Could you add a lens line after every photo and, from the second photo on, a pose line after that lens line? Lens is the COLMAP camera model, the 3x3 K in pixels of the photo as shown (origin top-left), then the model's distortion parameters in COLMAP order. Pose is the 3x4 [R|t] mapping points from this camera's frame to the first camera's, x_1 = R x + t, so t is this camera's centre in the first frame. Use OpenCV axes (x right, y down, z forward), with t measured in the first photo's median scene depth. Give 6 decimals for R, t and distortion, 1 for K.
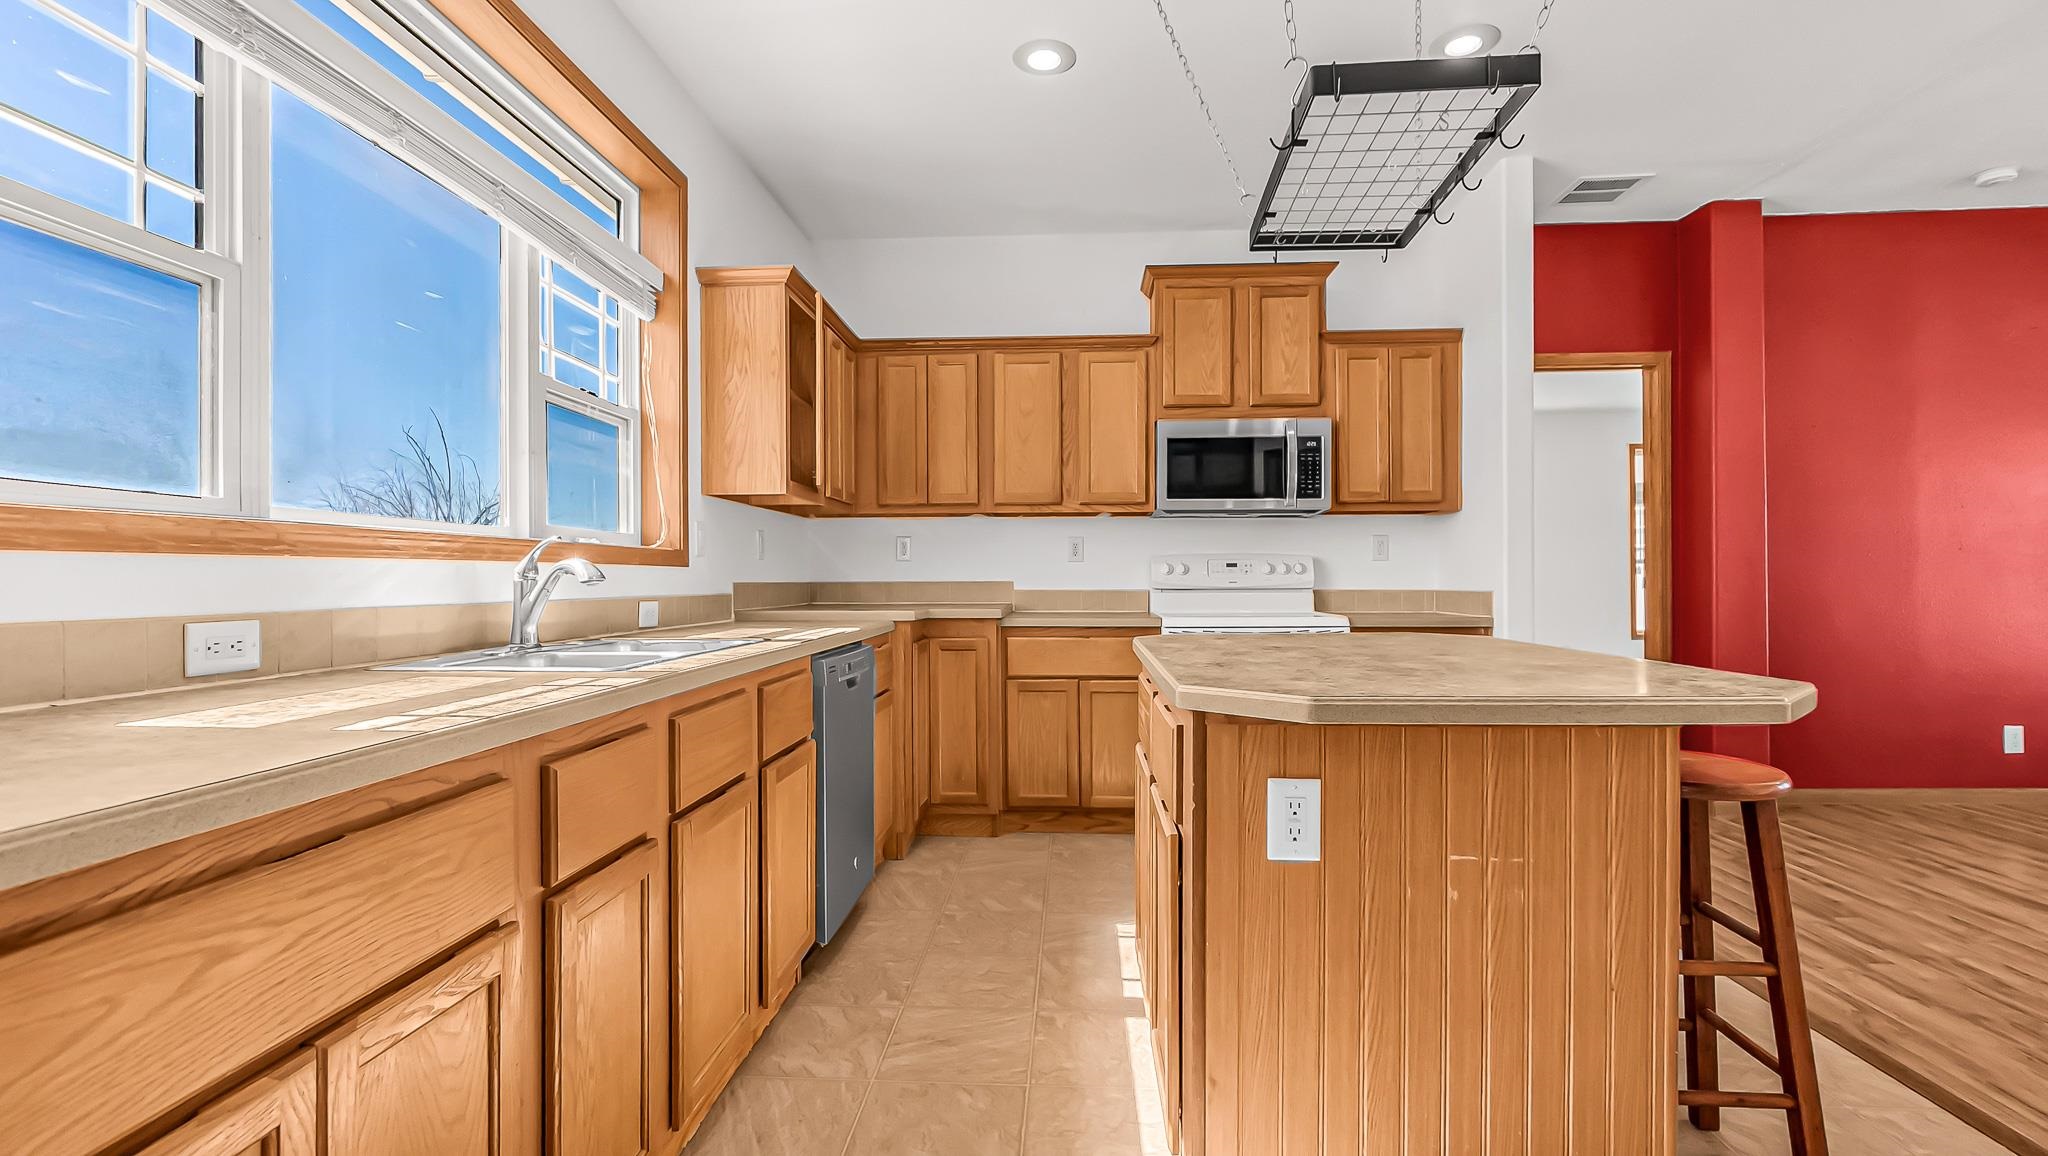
lens RADIAL K [[934.2, 0, 1020.5], [0, 934.2, 572.4], [0, 0, 1]] dist [-0.001338, 0.000281]
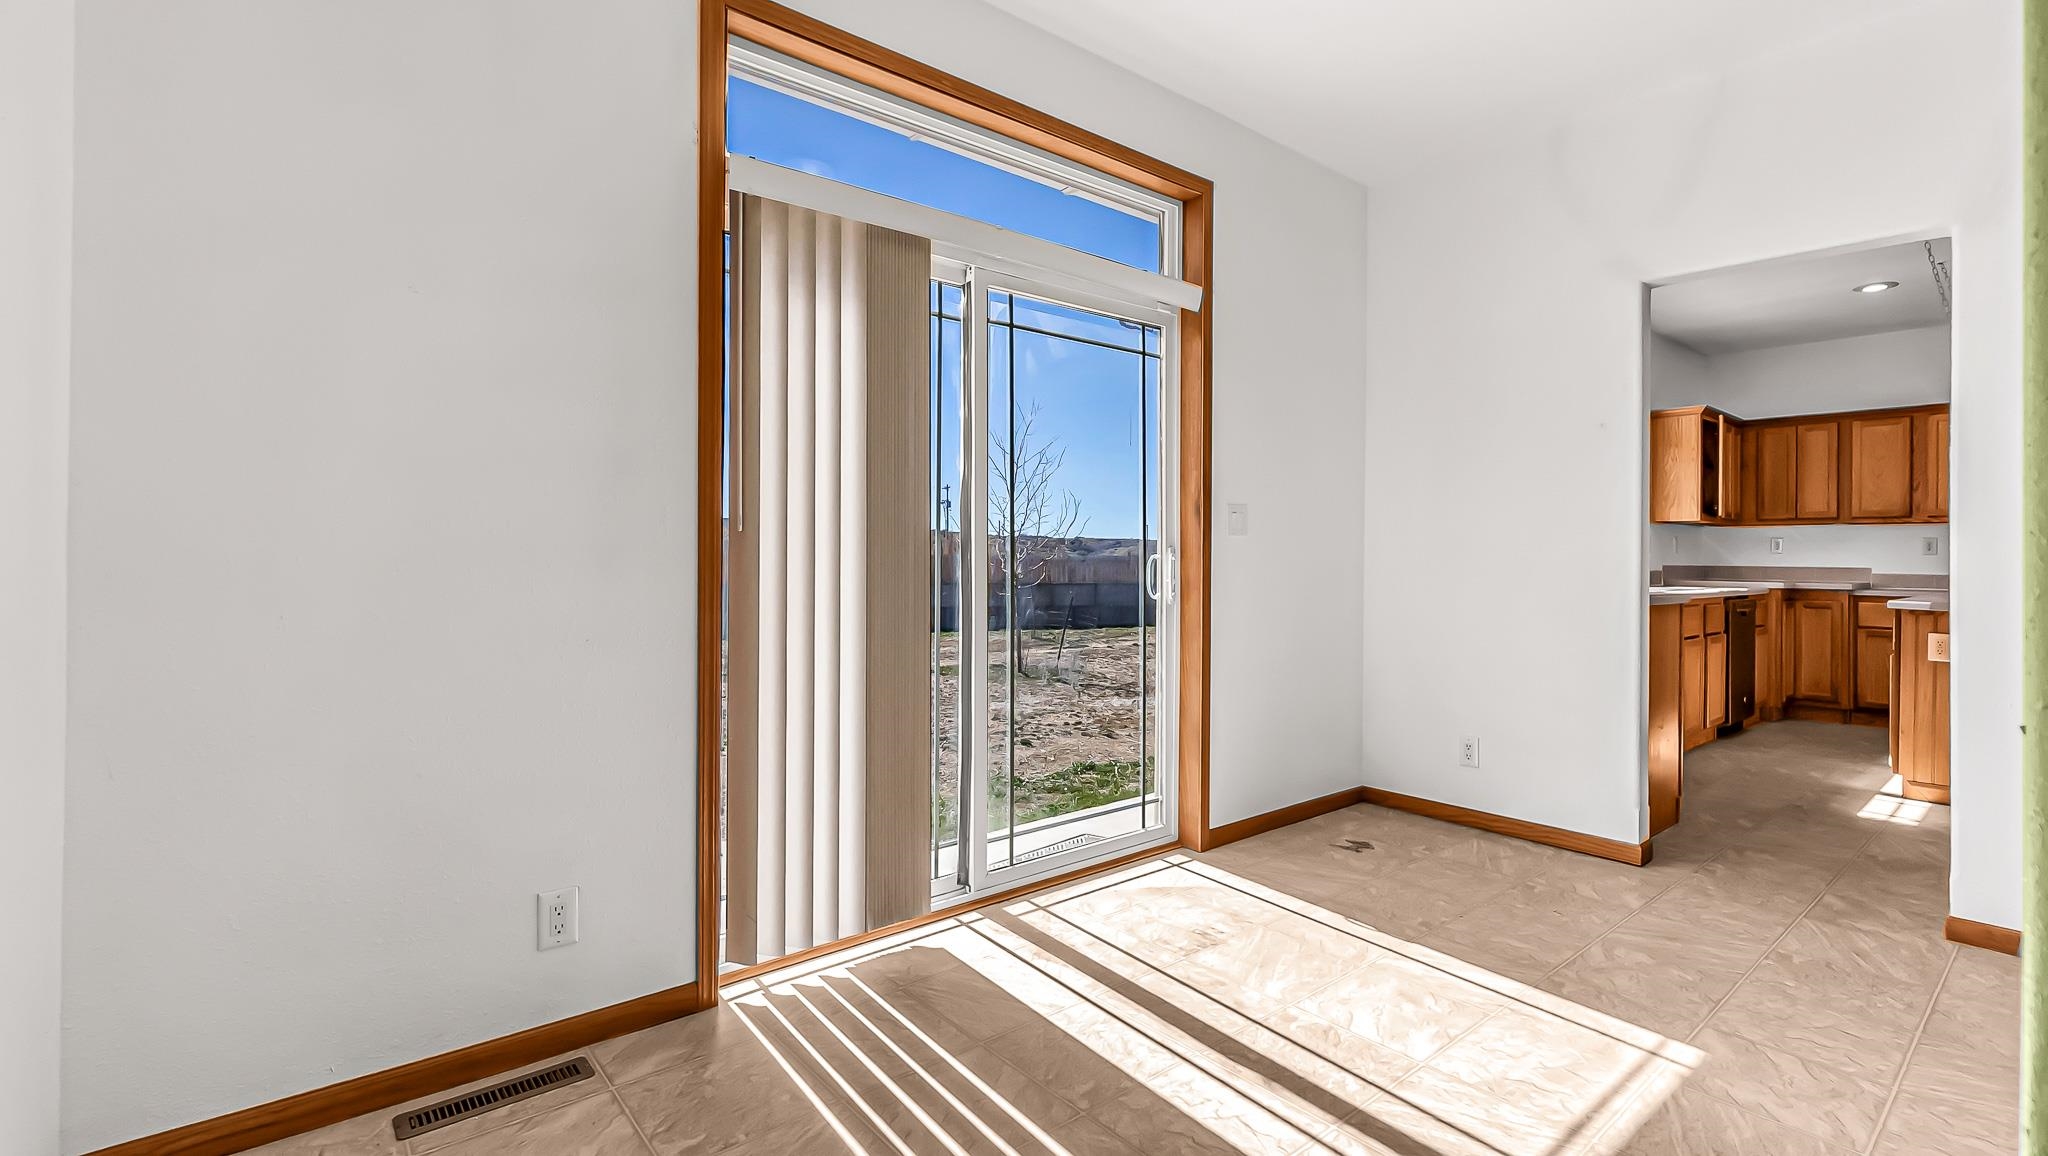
lens RADIAL K [[934.2, 0, 1020.8], [0, 934.2, 561.1], [0, 0, 1]] dist [-0.001338, 0.000281]
pose [[0.692303, 0.012158, -0.721504, 0.147049], [-0.008190, 0.999926, 0.008990, -0.003581], [0.721560, -0.000315, 0.692352, -1.155589]]
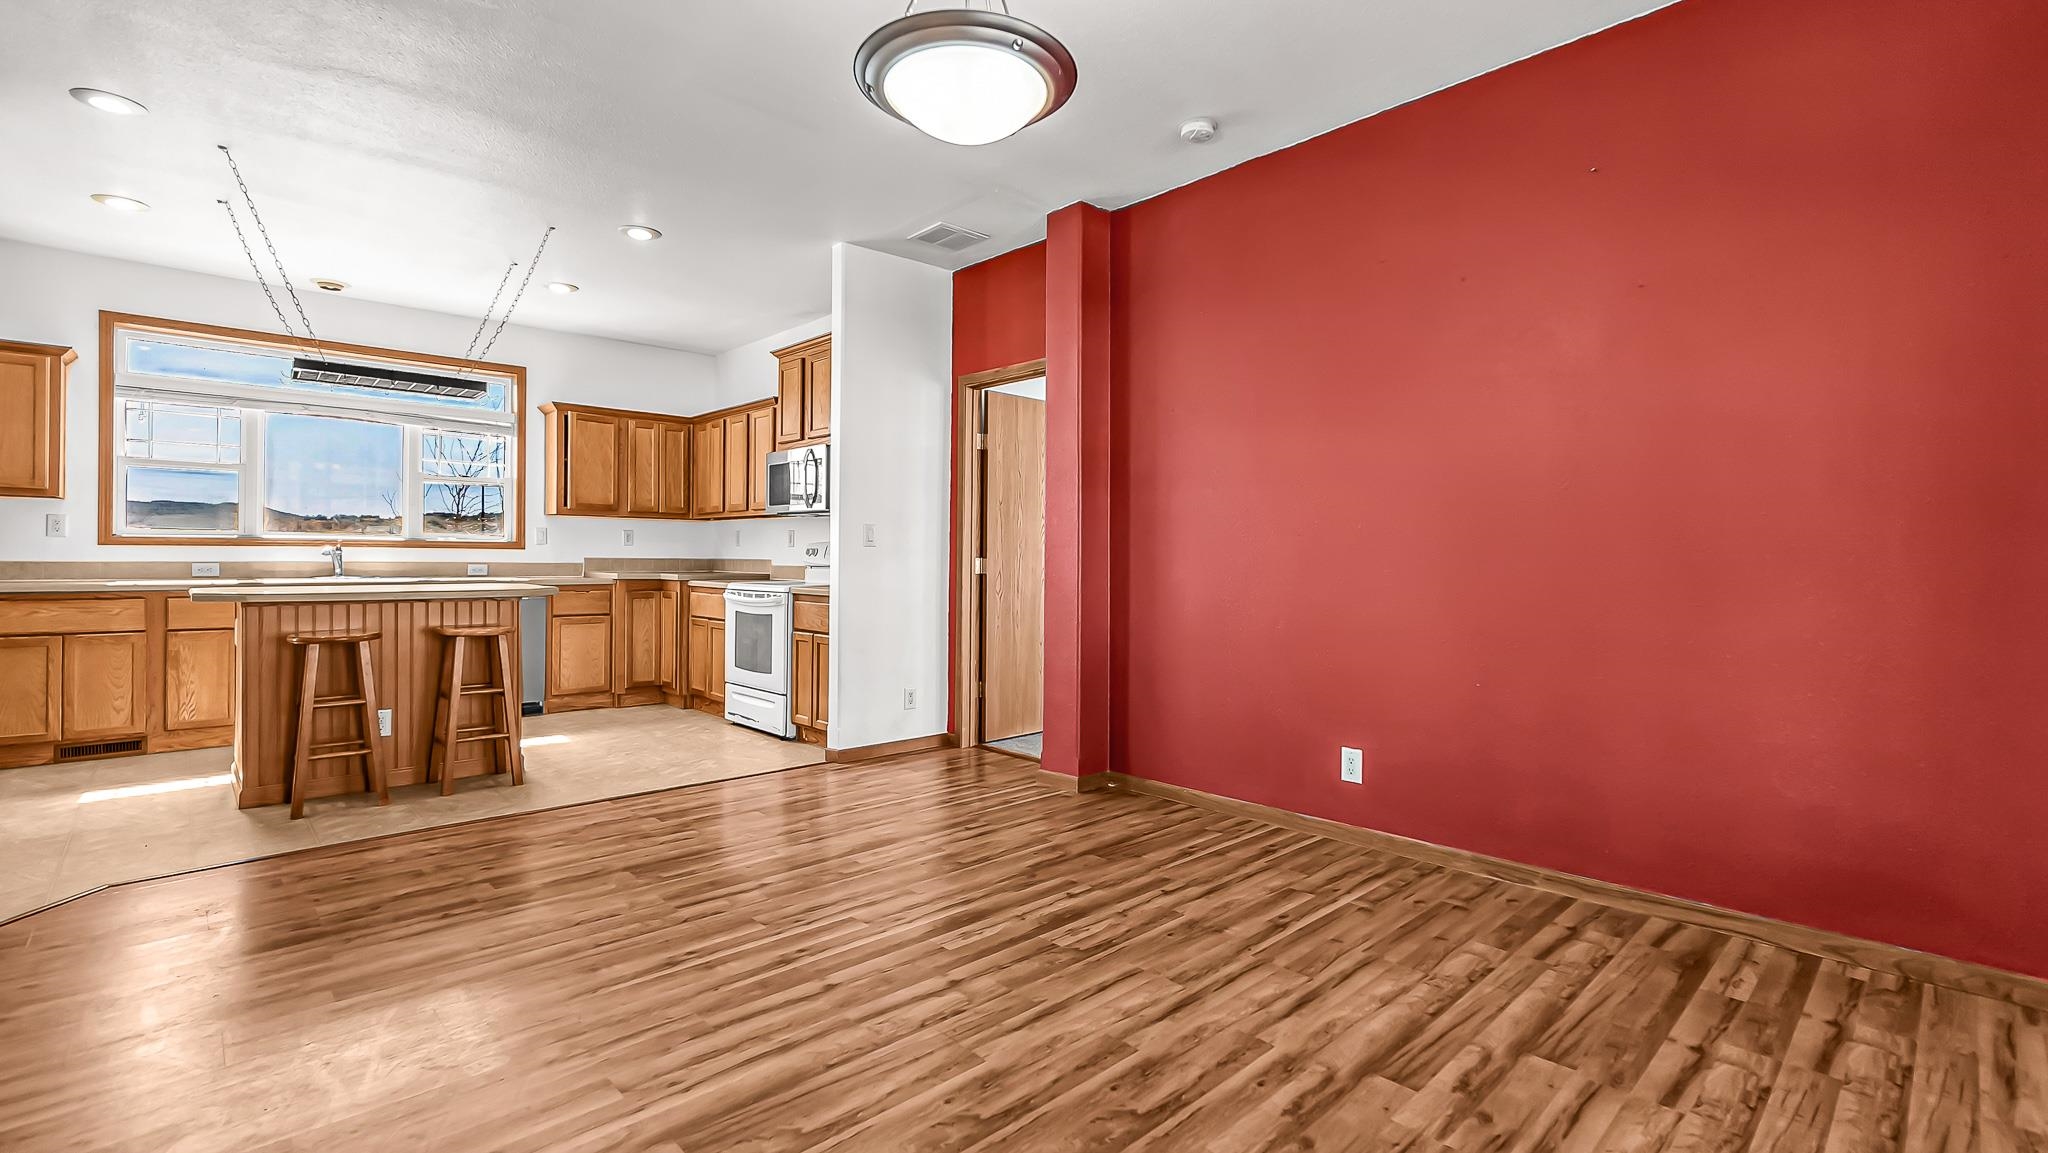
lens RADIAL K [[901.3, 0, 1018.3], [0, 901.3, 559.8], [0, 0, 1]] dist [0.010975, 0.000064]
pose [[0.736602, 0.011389, -0.676231, 1.510103], [-0.008713, 0.999935, 0.007350, -0.005594], [0.676271, 0.000478, 0.736653, 0.216578]]
